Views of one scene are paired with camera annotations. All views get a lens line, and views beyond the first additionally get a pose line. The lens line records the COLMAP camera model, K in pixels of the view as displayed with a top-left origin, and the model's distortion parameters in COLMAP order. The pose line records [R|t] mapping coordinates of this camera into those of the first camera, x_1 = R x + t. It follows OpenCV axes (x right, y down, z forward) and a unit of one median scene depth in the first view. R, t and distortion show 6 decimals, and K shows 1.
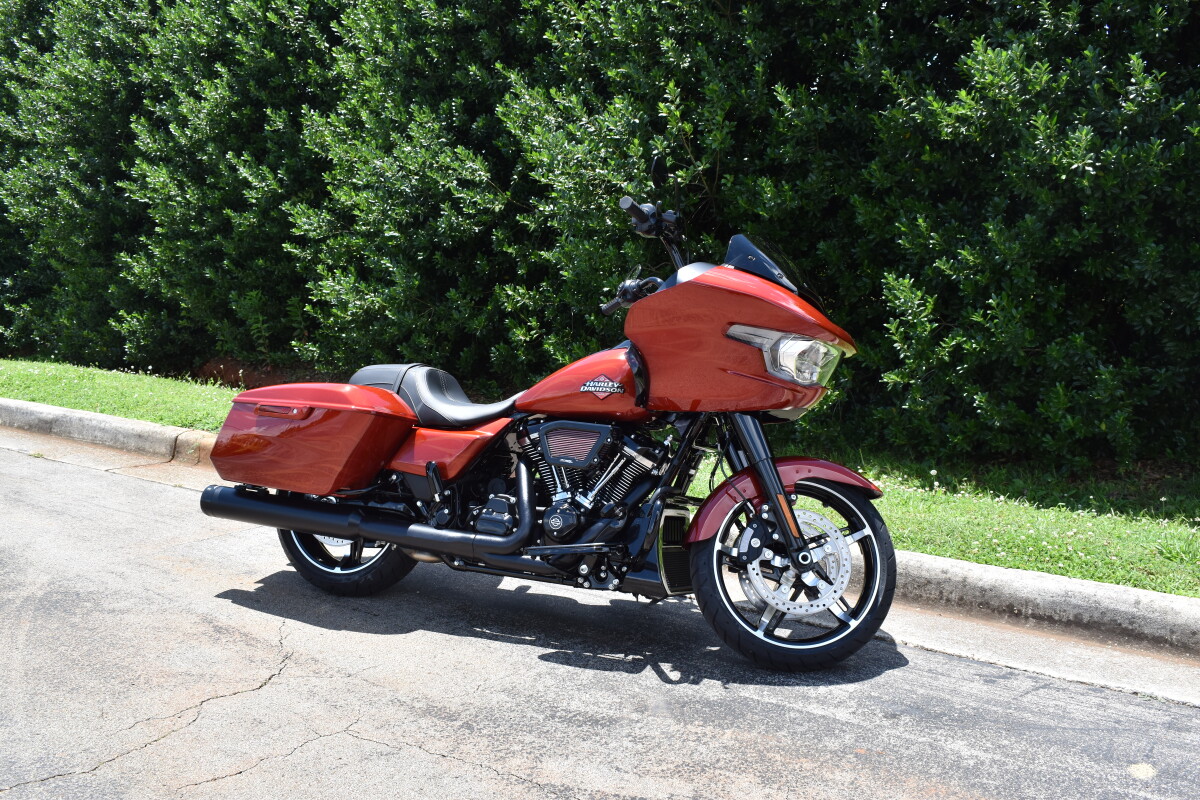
lens RADIAL K [[1211.1, 0, 600.0], [0, 1211.1, 400.0], [0, 0, 1]] dist [-0.082810, 0.015430]
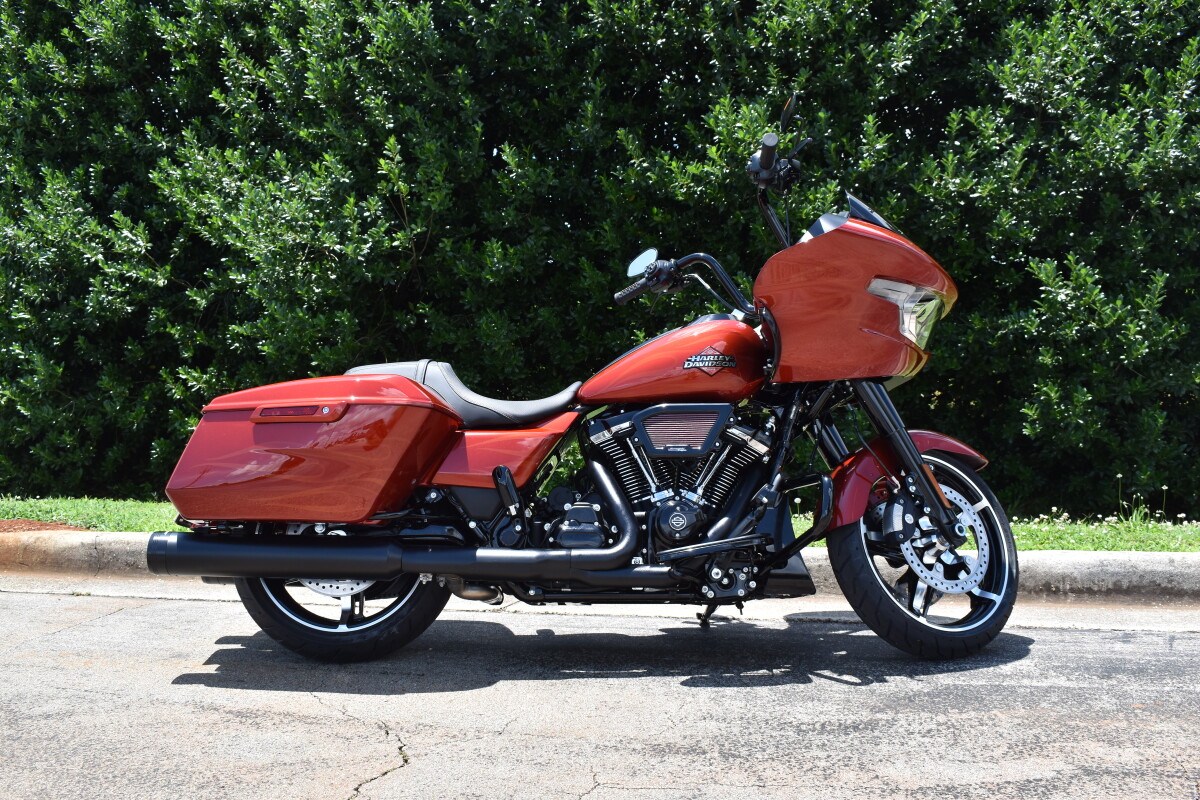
lens RADIAL K [[1211.1, 0, 600.0], [0, 1211.1, 400.0], [0, 0, 1]] dist [-0.082810, 0.015430]
pose [[0.914254, -0.032709, 0.403819, -0.172392], [0.076425, 0.992765, -0.092616, 0.037104], [-0.397867, 0.115537, 0.910139, 0.101221]]
